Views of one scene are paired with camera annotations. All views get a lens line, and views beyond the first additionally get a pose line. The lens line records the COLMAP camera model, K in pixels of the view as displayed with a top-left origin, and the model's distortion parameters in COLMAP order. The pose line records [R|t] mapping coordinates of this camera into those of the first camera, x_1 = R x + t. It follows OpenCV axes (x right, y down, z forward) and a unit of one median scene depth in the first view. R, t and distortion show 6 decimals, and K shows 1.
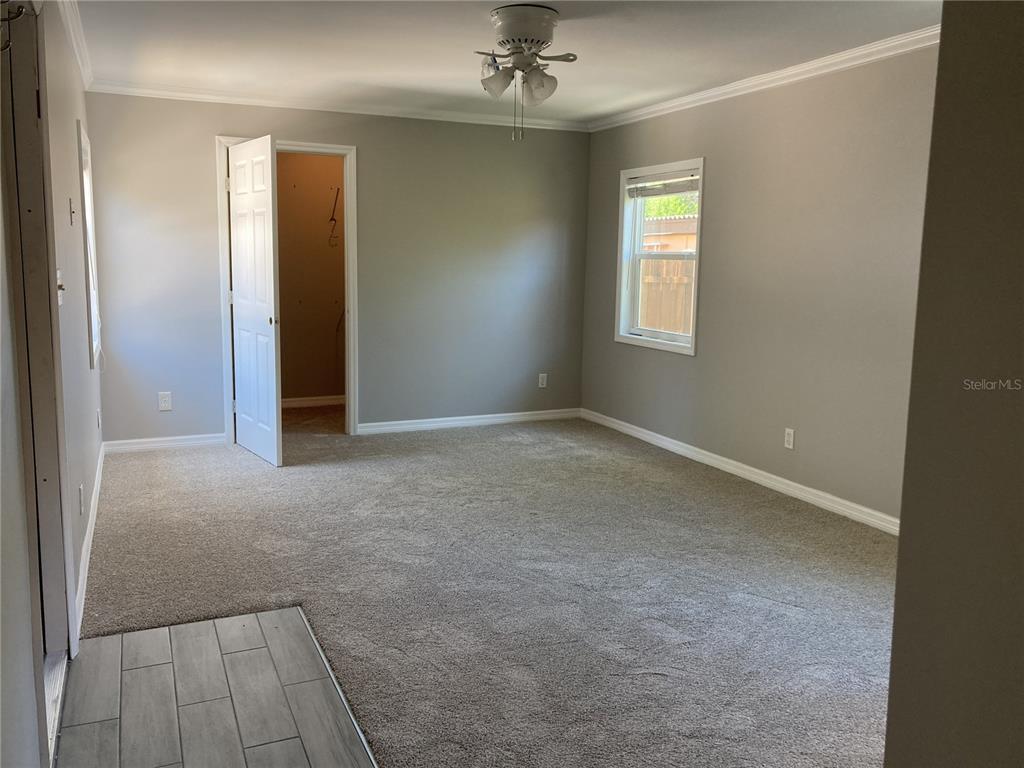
lens RADIAL K [[845.4, 0, 512.0], [0, 845.4, 384.0], [0, 0, 1]] dist [0.105229, -0.100850]
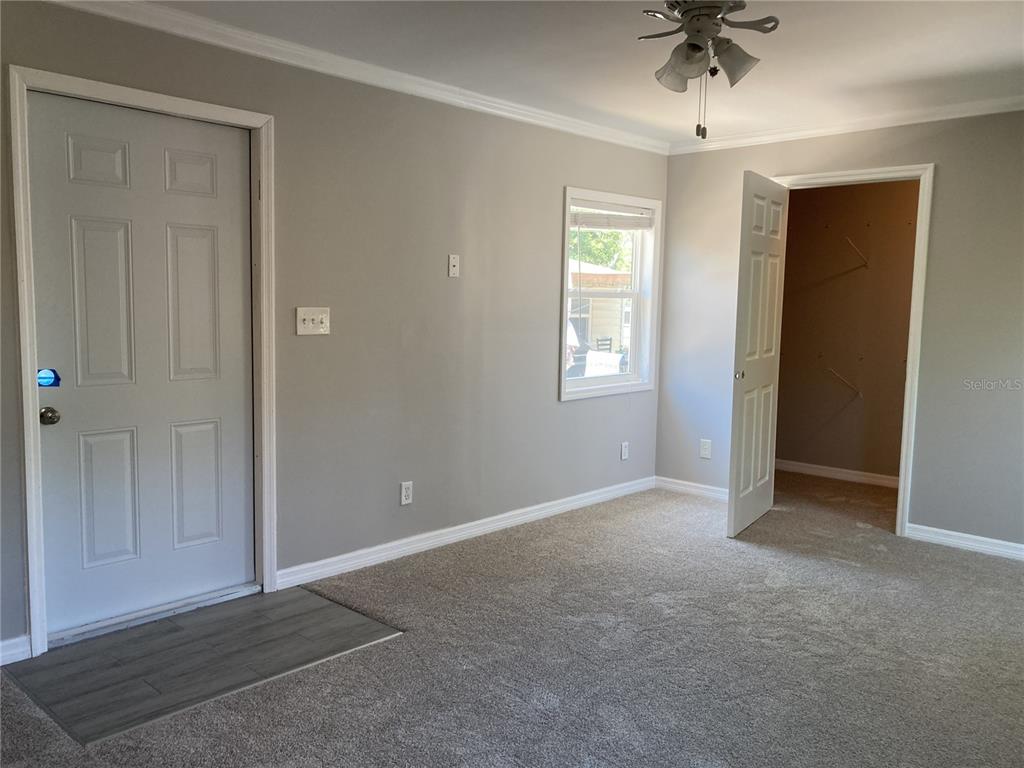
lens RADIAL K [[845.4, 0, 512.0], [0, 845.4, 384.0], [0, 0, 1]] dist [0.105229, -0.100850]
pose [[0.376886, 0.084389, -0.922407, 0.432196], [-0.145386, 0.988887, 0.031068, -0.054206], [0.914779, 0.122396, 0.384967, 0.399657]]
